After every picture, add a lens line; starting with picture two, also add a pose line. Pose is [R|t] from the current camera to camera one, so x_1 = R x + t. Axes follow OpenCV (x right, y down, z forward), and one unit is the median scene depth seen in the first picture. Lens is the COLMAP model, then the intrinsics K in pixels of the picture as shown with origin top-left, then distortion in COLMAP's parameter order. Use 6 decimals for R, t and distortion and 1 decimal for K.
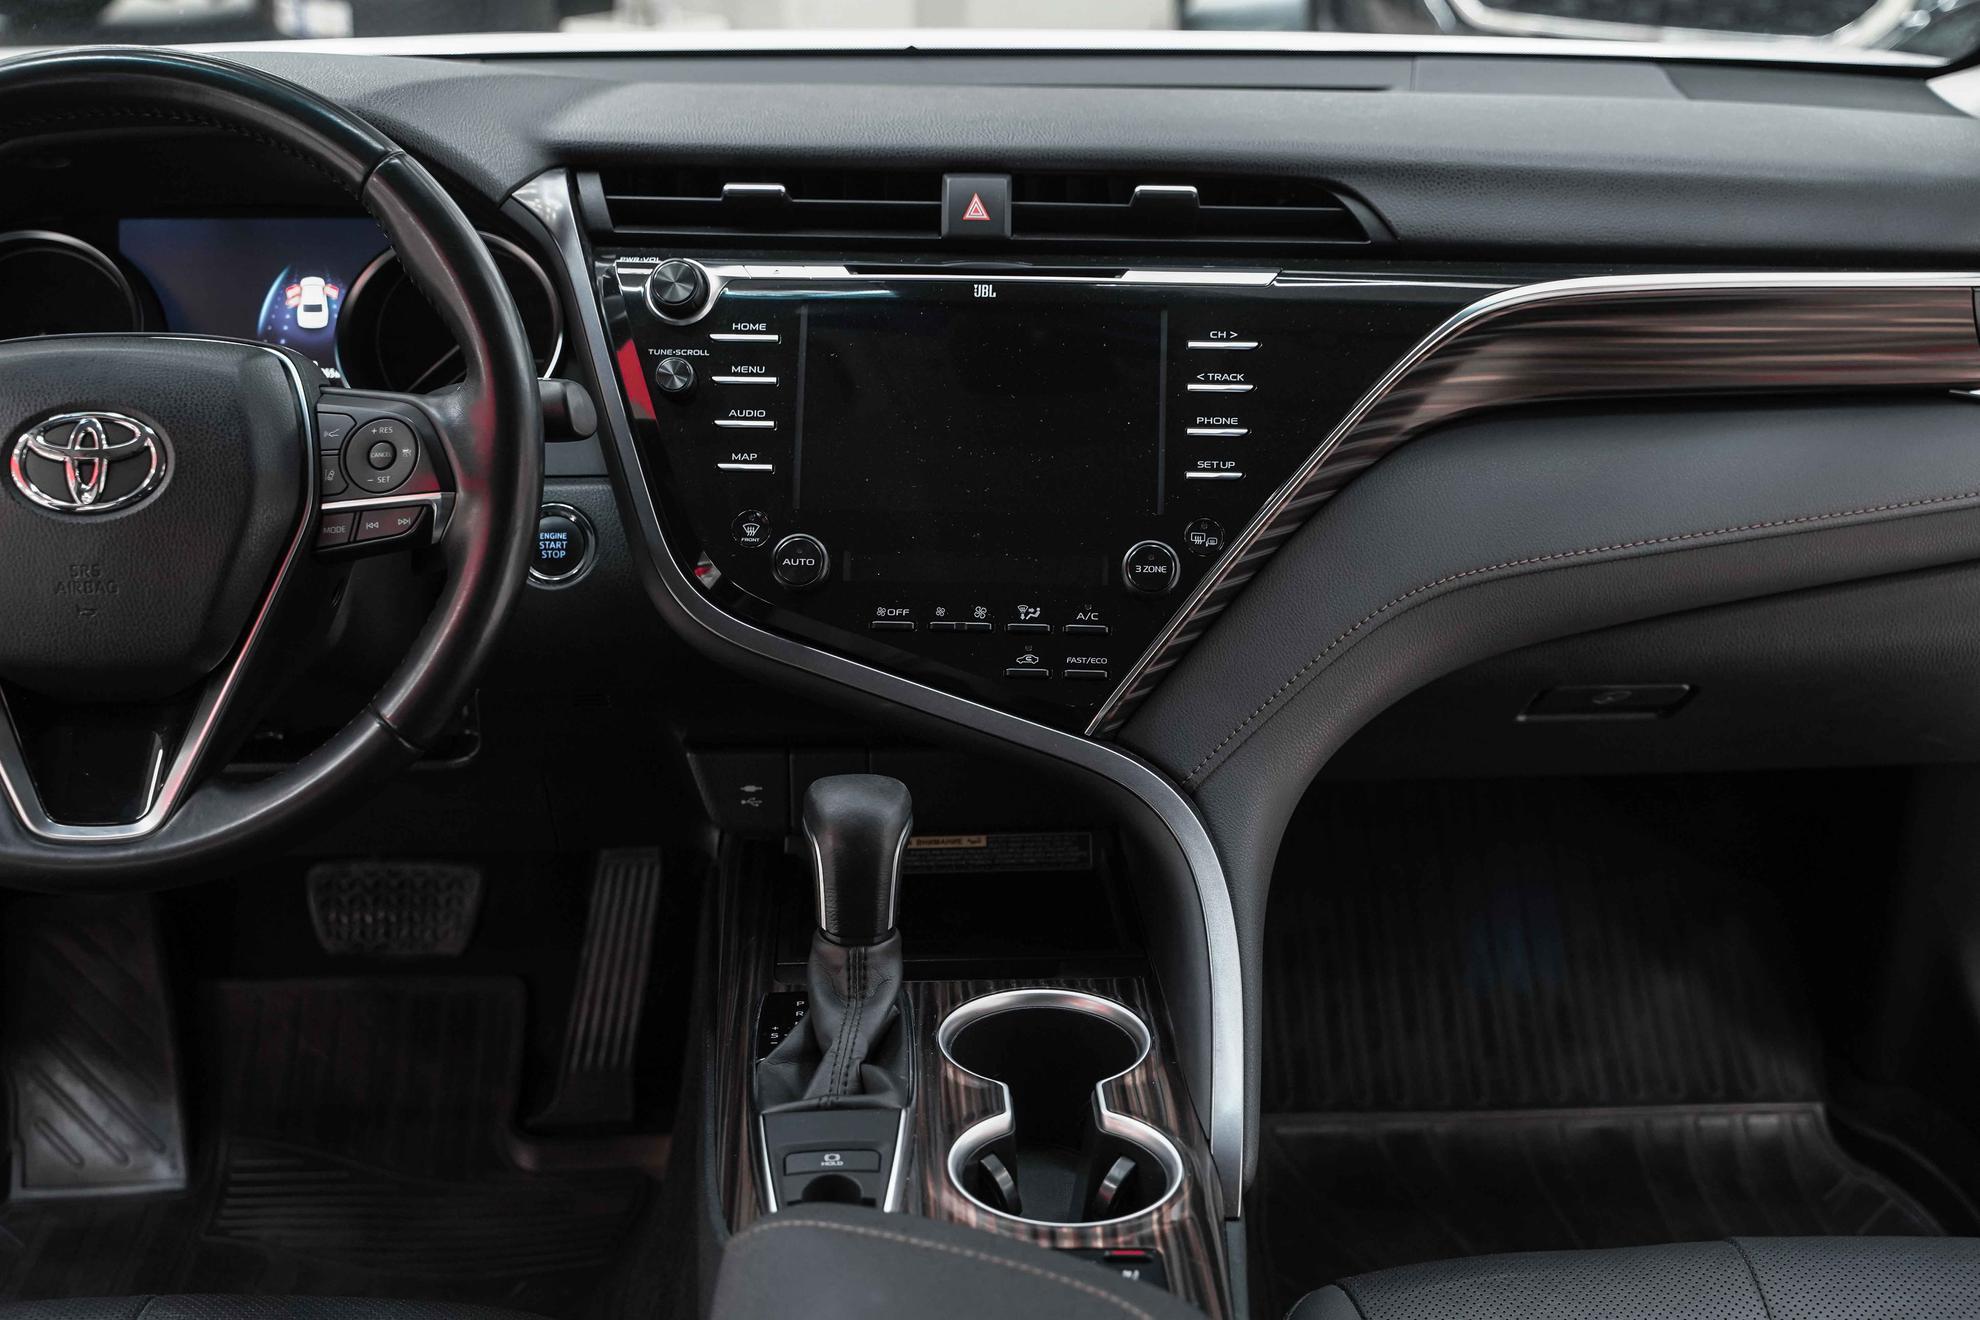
lens RADIAL K [[2458.7, 0, 992.8], [0, 2458.7, 666.6], [0, 0, 1]] dist [-0.003565, 0.000000]
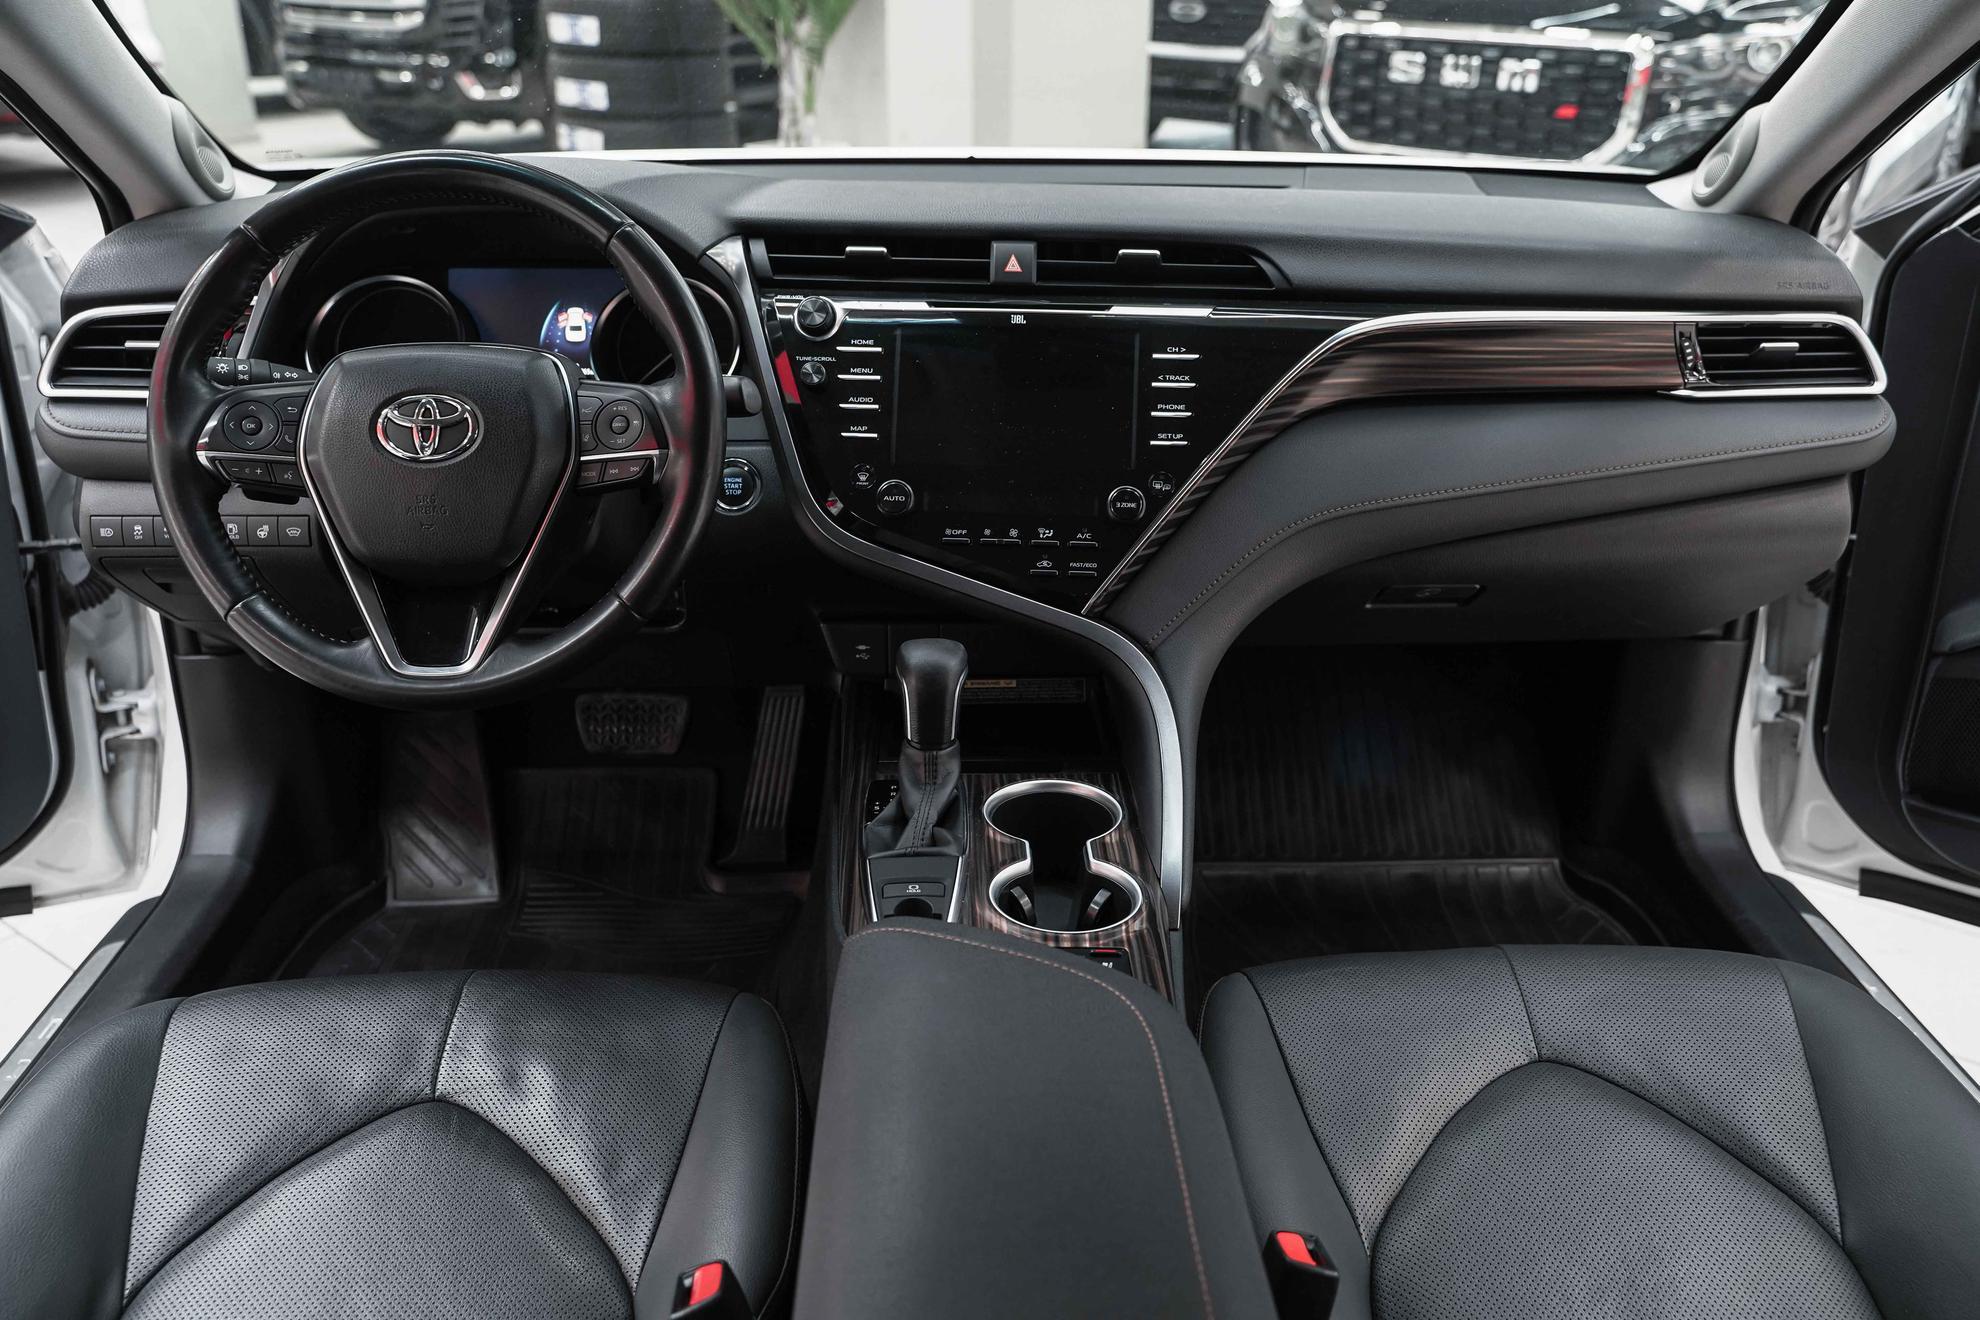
lens RADIAL K [[1592.9, 0, 1002.4], [0, 1592.9, 656.4], [0, 0, 1]] dist [-0.020699, 0.017156]
pose [[0.999887, 0.009448, -0.011668, 0.000252], [-0.008814, 0.998542, 0.053249, 0.001990], [0.012154, -0.053140, 0.998513, 0.013192]]
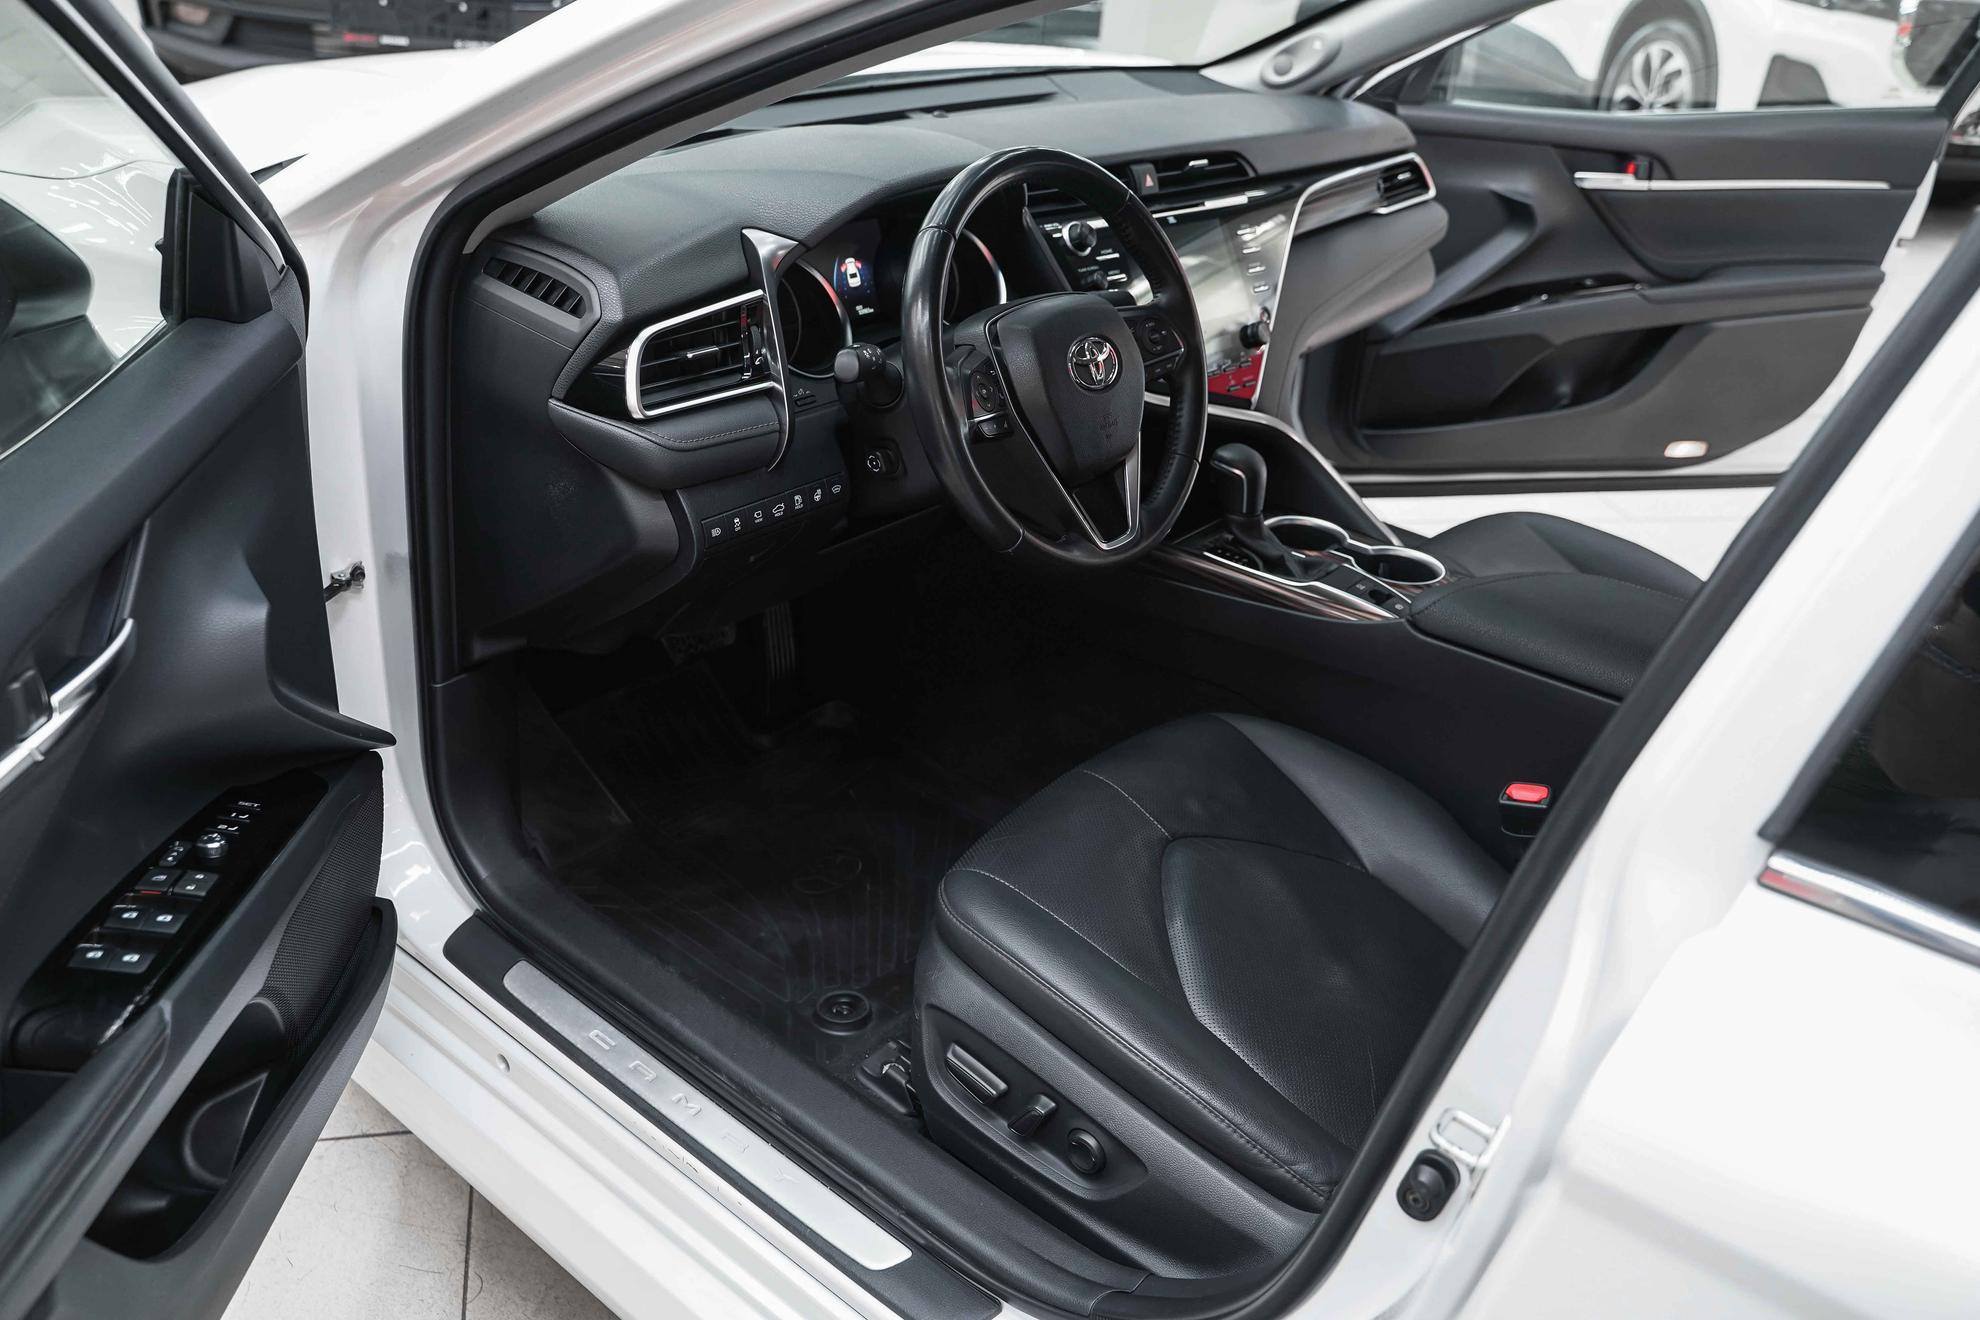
lens RADIAL K [[1592.9, 0, 987.2], [0, 1592.9, 660.8], [0, 0, 1]] dist [-0.020699, 0.017156]
pose [[0.672585, -0.309172, 0.672341, -1.168352], [0.178221, 0.949476, 0.258326, -0.174844], [-0.718239, -0.053921, 0.693704, 0.128624]]
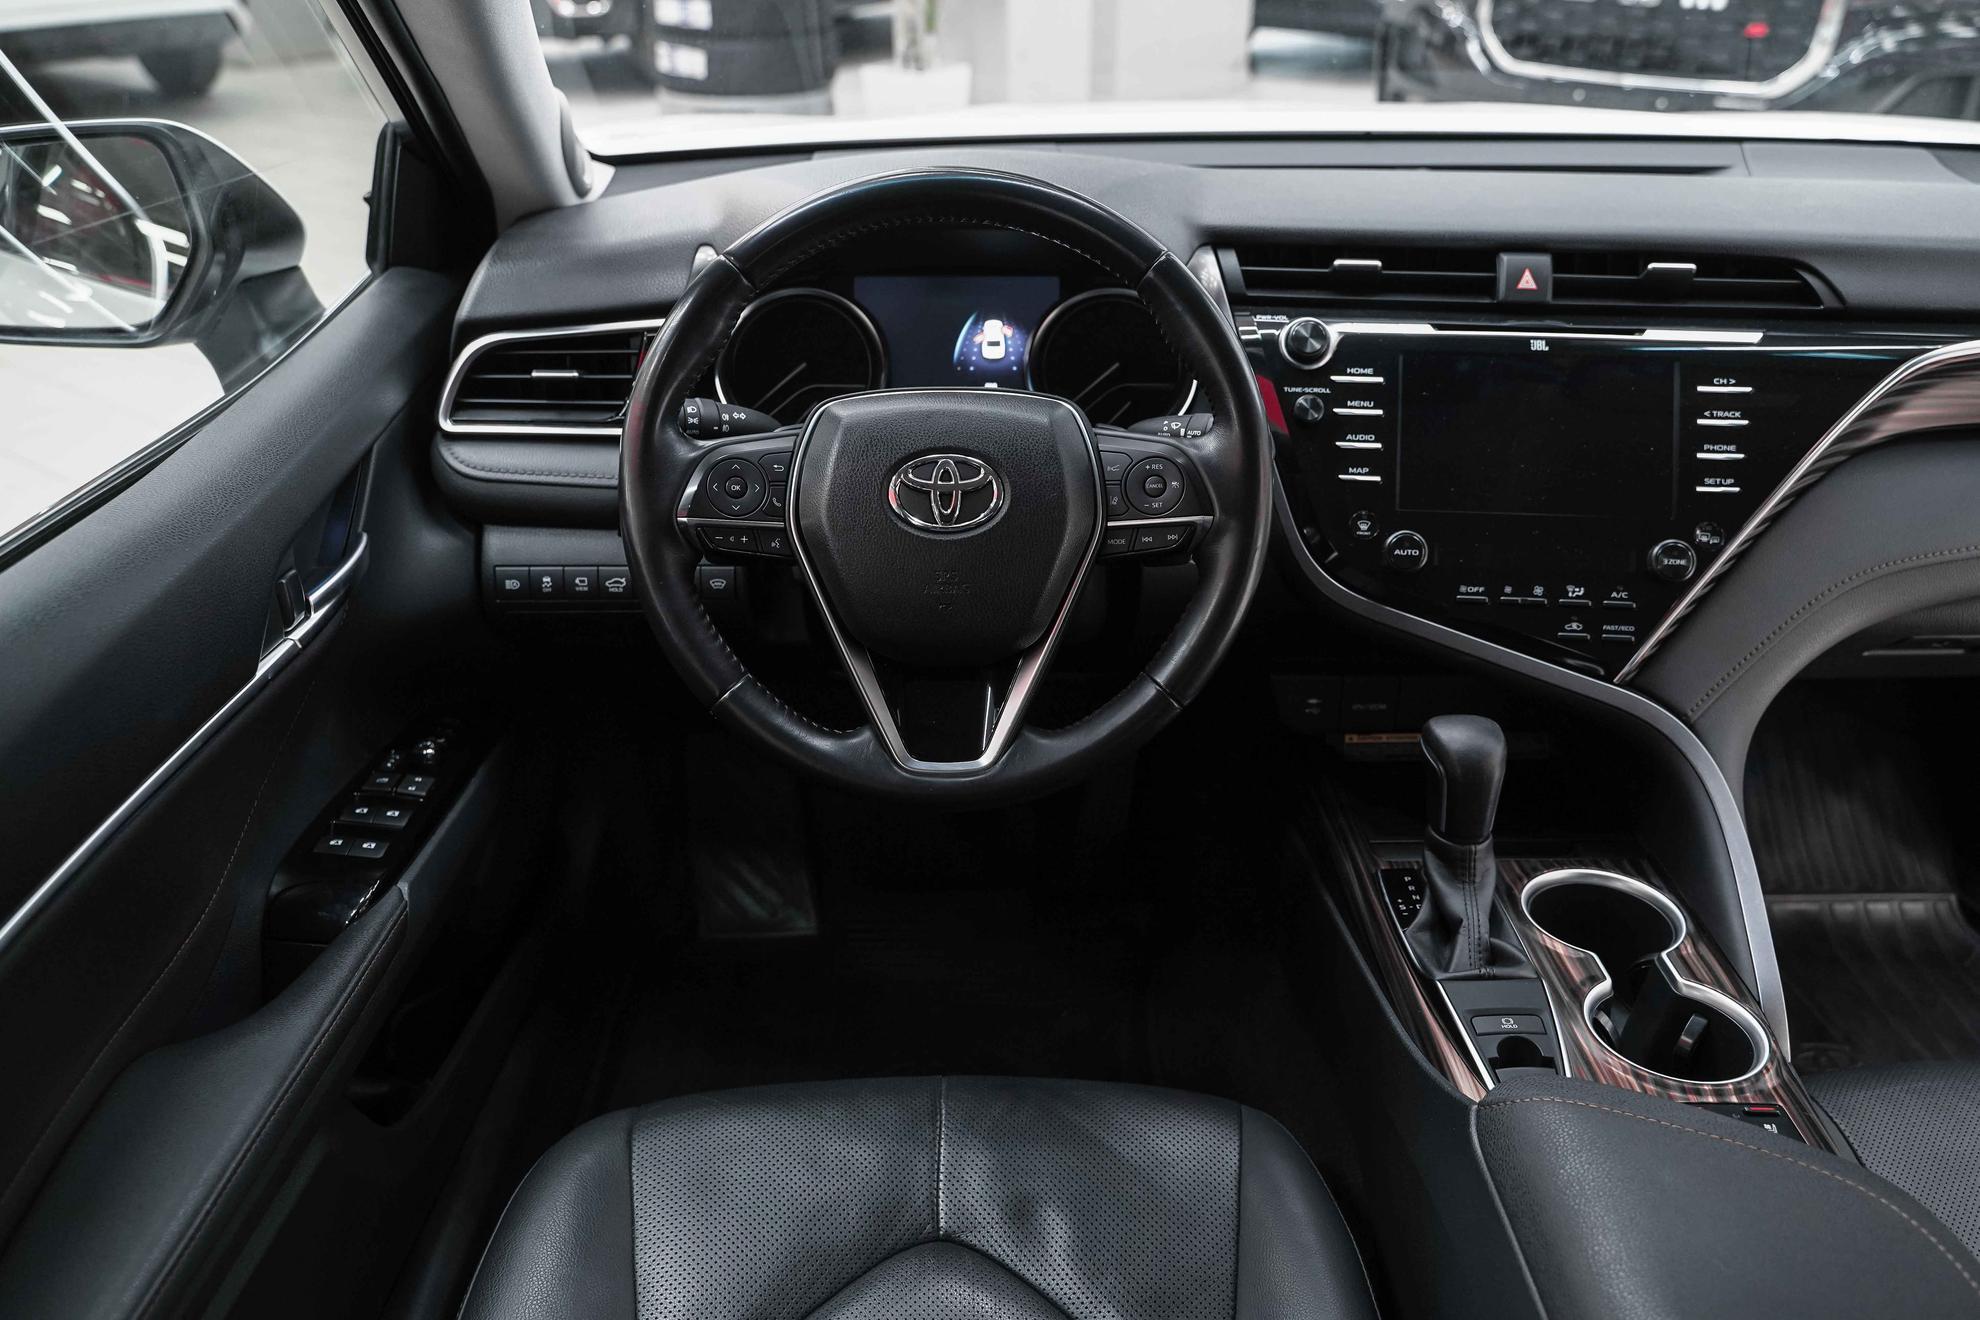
lens RADIAL K [[1592.9, 0, 997.0], [0, 1592.9, 655.2], [0, 0, 1]] dist [-0.020699, 0.017156]
pose [[0.999096, 0.014218, -0.040070, -0.259189], [-0.009848, 0.994189, 0.107199, -0.075381], [0.041361, -0.106707, 0.993430, 0.117797]]
